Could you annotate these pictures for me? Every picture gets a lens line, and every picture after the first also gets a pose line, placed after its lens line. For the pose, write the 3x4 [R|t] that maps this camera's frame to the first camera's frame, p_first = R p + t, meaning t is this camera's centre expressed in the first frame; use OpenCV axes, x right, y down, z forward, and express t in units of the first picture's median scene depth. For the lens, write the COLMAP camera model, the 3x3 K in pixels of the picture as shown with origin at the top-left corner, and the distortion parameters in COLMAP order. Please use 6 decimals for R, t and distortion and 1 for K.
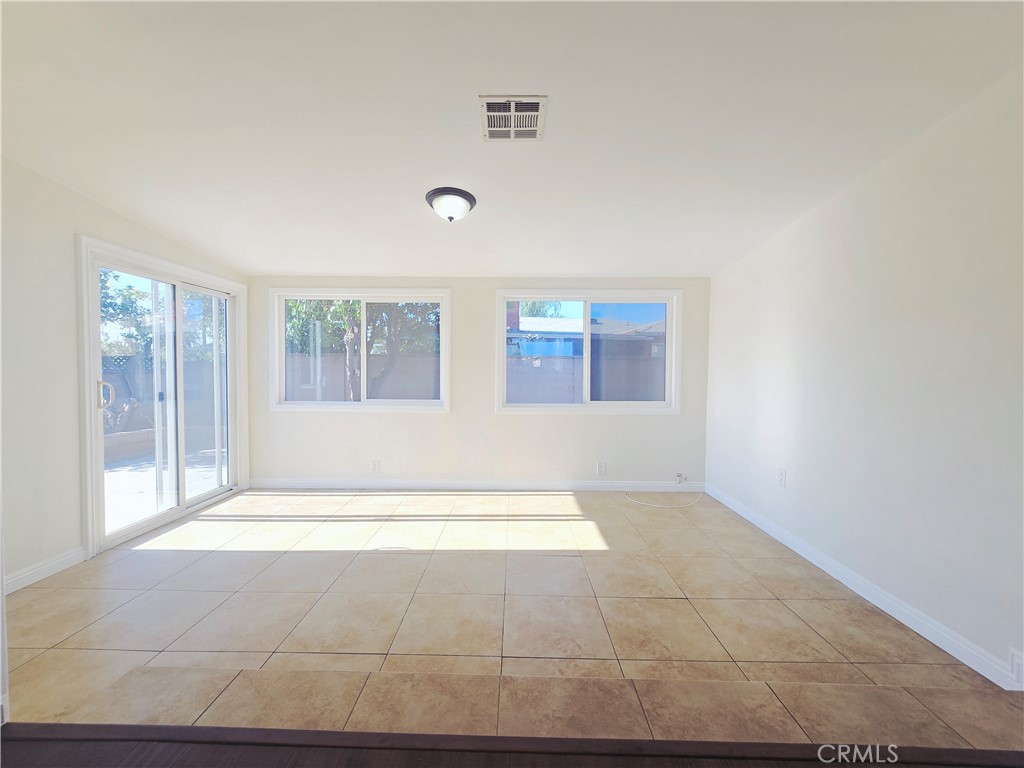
lens RADIAL K [[421.8, 0, 513.9], [0, 421.8, 385.0], [0, 0, 1]] dist [0.004057, -0.000151]
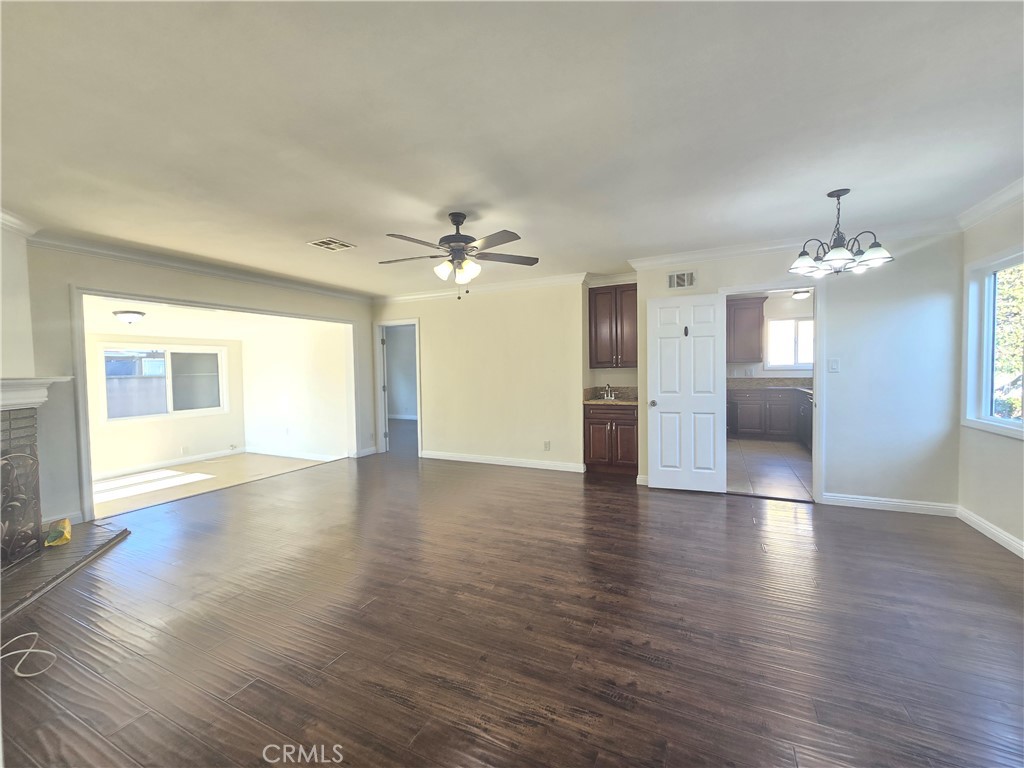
lens RADIAL K [[421.8, 0, 507.8], [0, 421.8, 385.8], [0, 0, 1]] dist [0.004057, -0.000151]
pose [[0.430712, -0.051368, 0.901026, -0.734044], [0.054917, 0.998020, 0.030647, -0.038655], [-0.900817, 0.036282, 0.432681, -0.892586]]
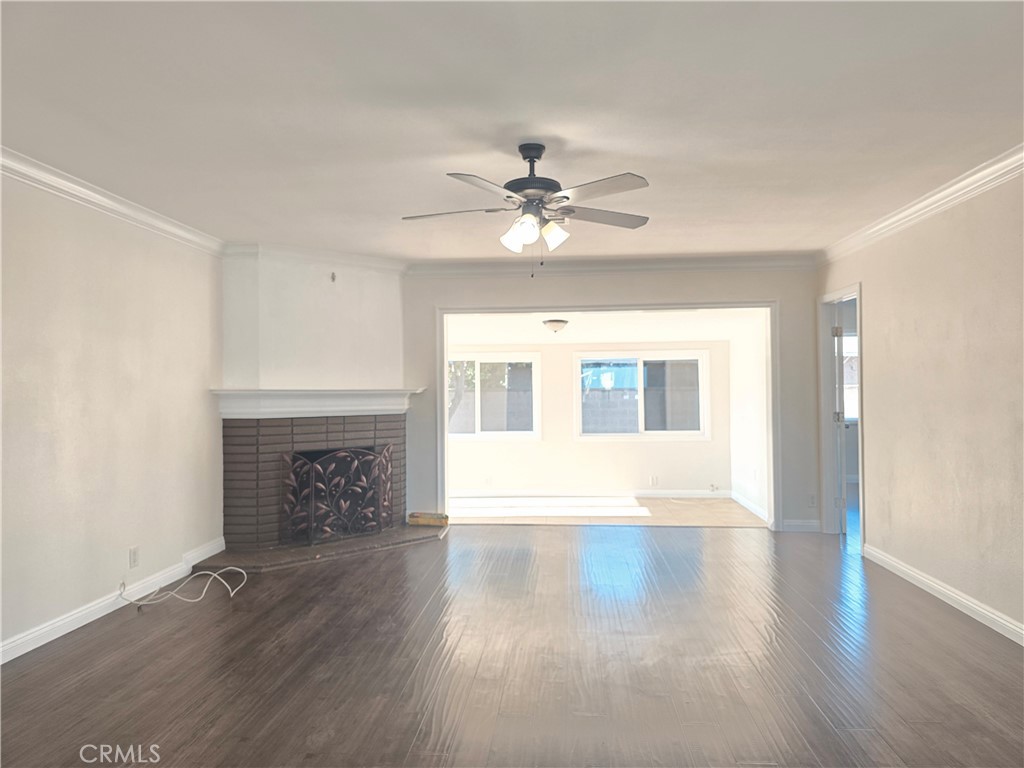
lens RADIAL K [[700.9, 0, 515.5], [0, 700.9, 386.5], [0, 0, 1]] dist [0.028742, -0.005230]
pose [[0.997536, -0.016233, -0.068258, -0.076278], [0.013390, 0.999032, -0.041896, -0.016886], [0.068872, 0.040879, 0.996788, -1.274410]]
